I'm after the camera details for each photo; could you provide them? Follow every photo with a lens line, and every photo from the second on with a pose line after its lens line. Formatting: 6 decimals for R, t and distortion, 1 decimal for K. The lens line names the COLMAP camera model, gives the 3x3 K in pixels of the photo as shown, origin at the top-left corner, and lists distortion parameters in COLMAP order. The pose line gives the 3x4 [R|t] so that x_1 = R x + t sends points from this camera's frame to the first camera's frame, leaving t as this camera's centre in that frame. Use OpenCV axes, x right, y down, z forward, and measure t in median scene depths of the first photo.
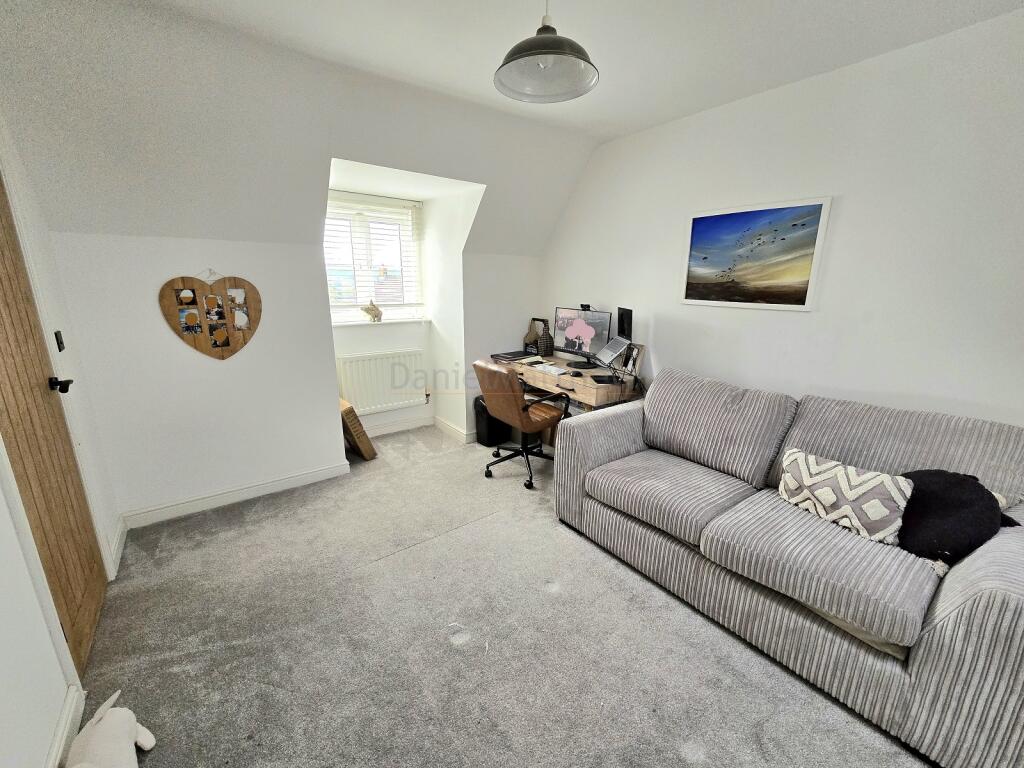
lens RADIAL K [[424.0, 0, 517.8], [0, 424.0, 385.5], [0, 0, 1]] dist [-0.000745, 0.000193]
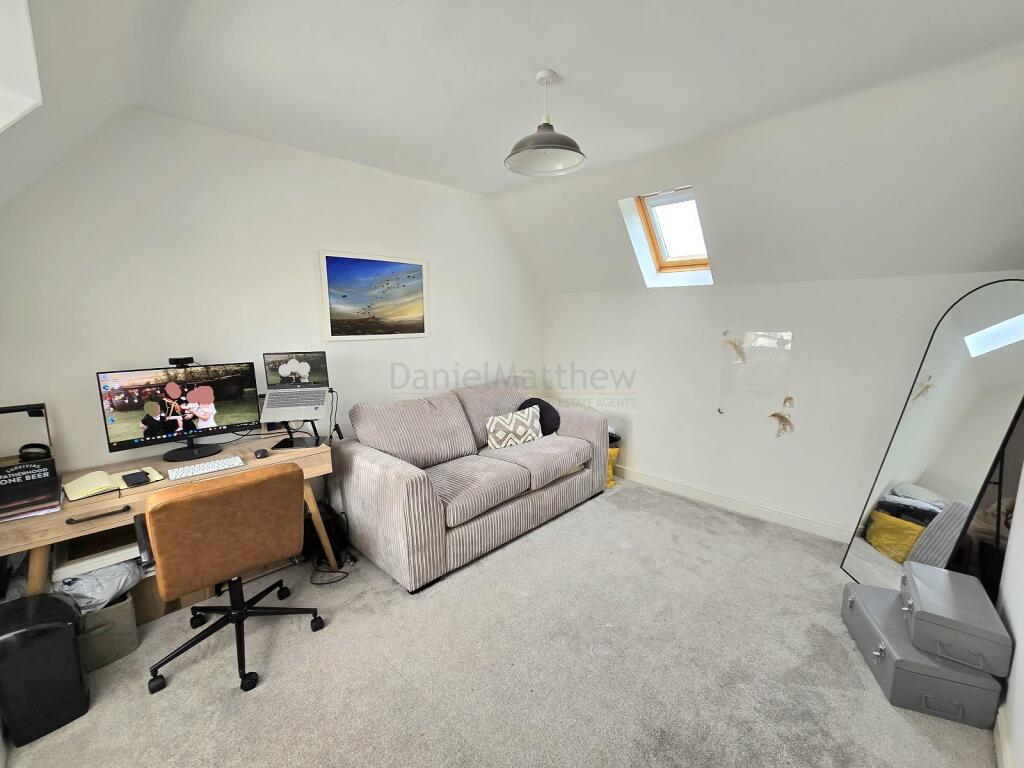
lens RADIAL K [[424.0, 0, 517.8], [0, 424.0, 385.5], [0, 0, 1]] dist [-0.000745, 0.000193]
pose [[-0.139611, -0.169976, 0.975509, -0.755895], [0.249999, 0.947191, 0.200820, -0.217097], [-0.958128, 0.271913, -0.089745, 0.828222]]
